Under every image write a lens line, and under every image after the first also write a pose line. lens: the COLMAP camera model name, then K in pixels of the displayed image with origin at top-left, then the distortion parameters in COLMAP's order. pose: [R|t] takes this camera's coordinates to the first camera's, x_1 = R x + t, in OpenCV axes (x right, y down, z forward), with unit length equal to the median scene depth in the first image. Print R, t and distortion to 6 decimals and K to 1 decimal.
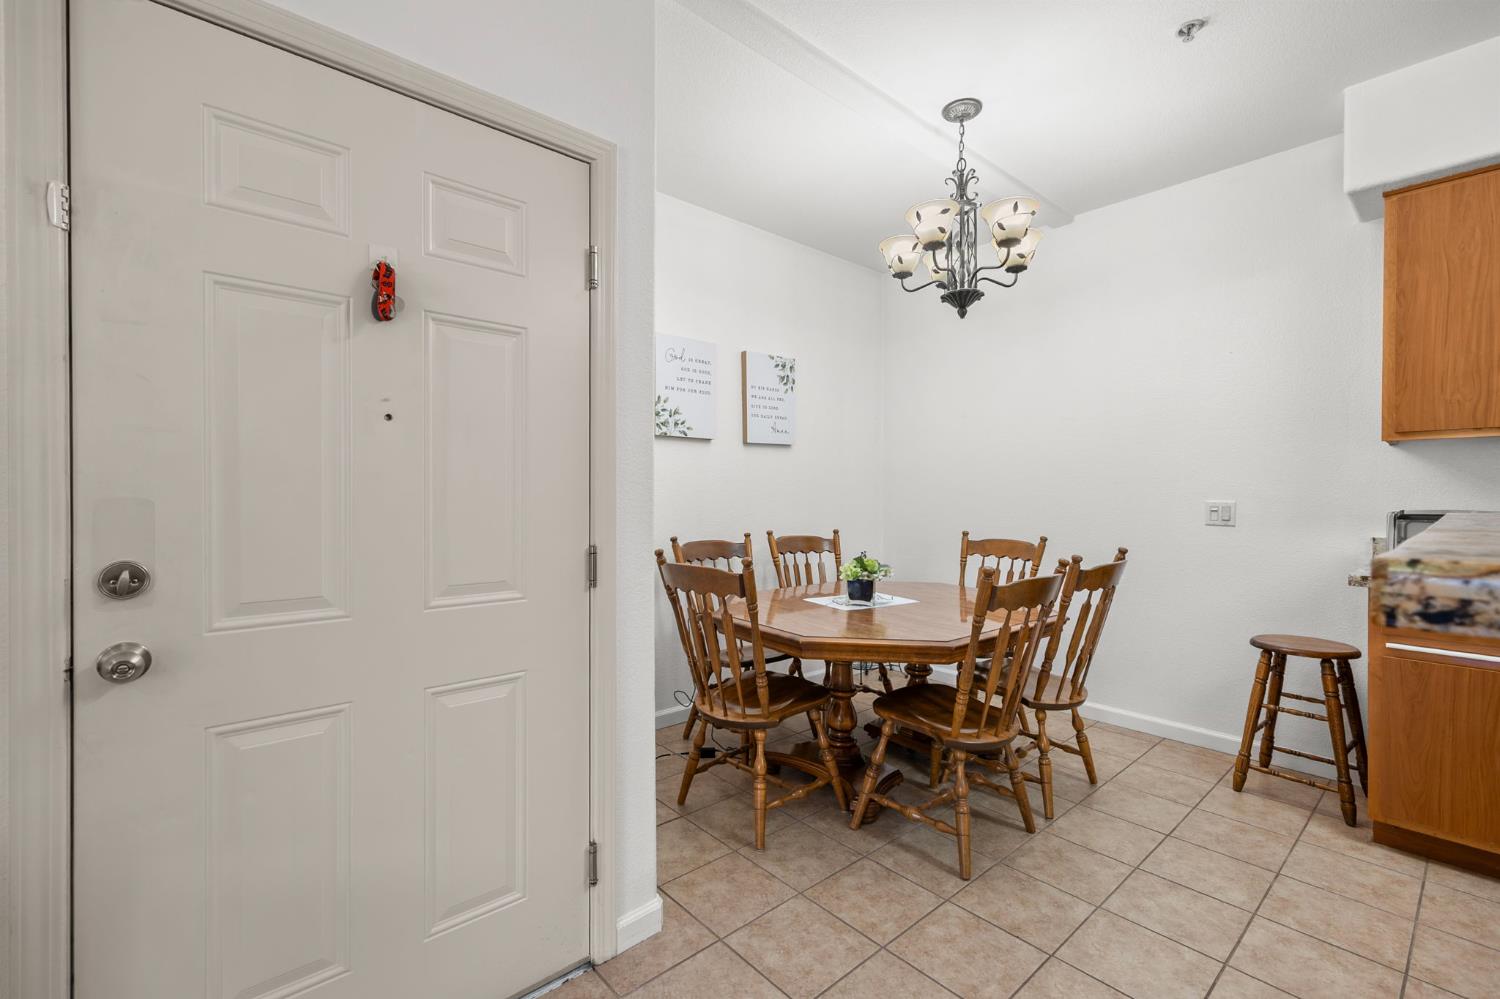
lens RADIAL K [[627.4, 0, 733.6], [0, 627.4, 508.6], [0, 0, 1]] dist [-0.024638, 0.002483]
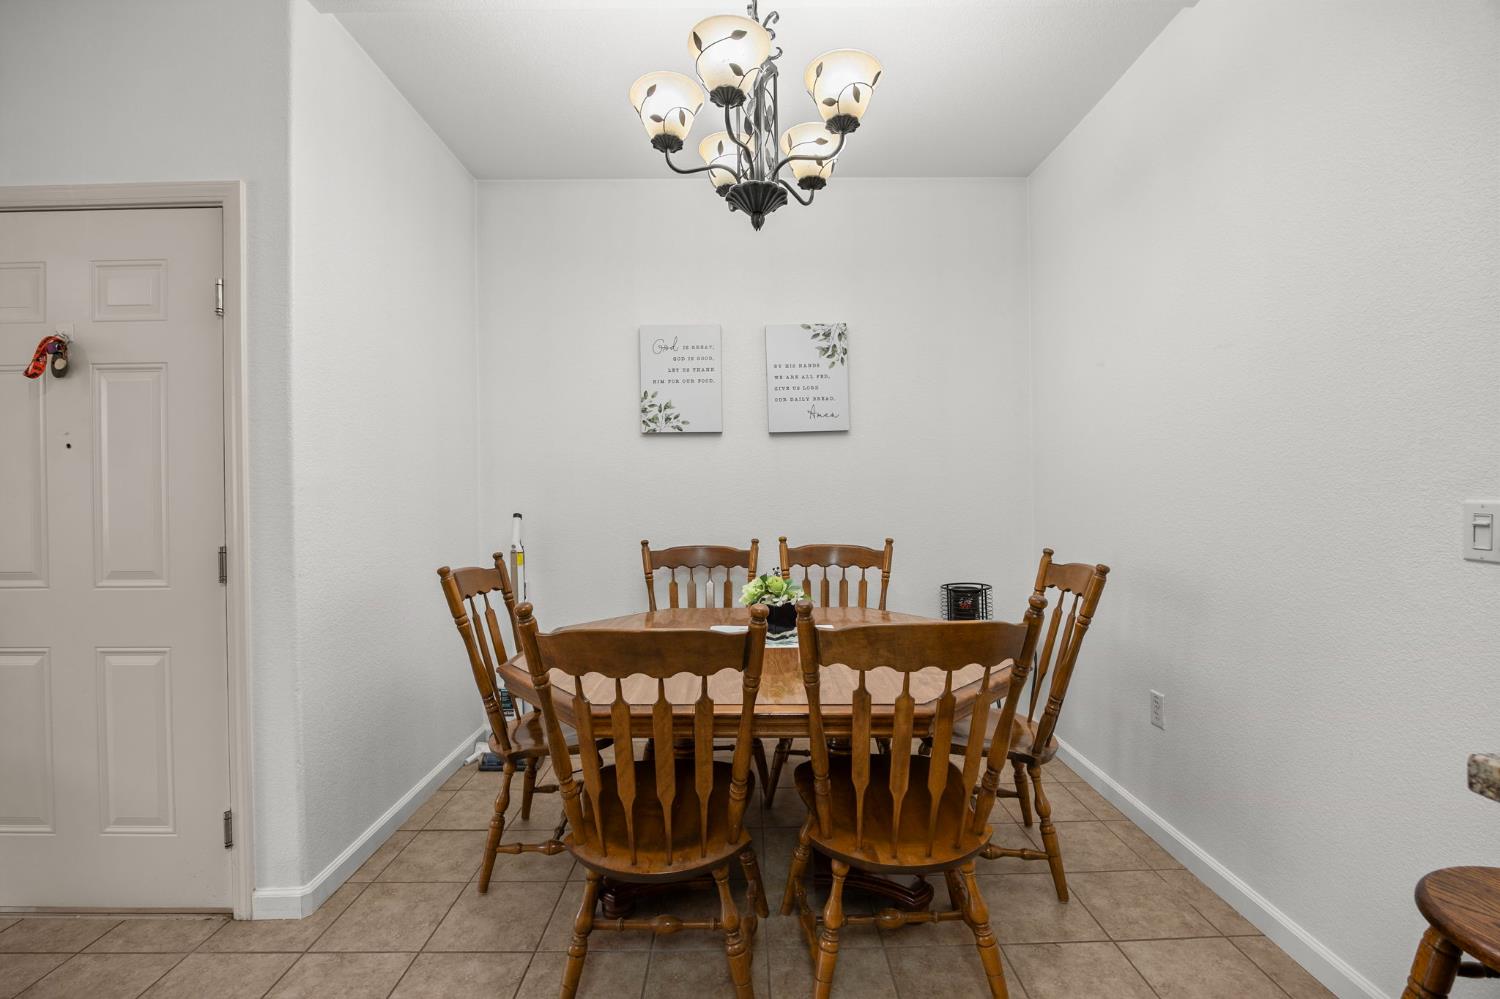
lens RADIAL K [[627.4, 0, 765.6], [0, 627.4, 505.6], [0, 0, 1]] dist [-0.024638, 0.002483]
pose [[0.779226, 0.001392, -0.626742, 0.603976], [-0.001912, 0.999998, -0.000156, -0.006870], [0.626741, 0.001320, 0.779227, 0.367331]]
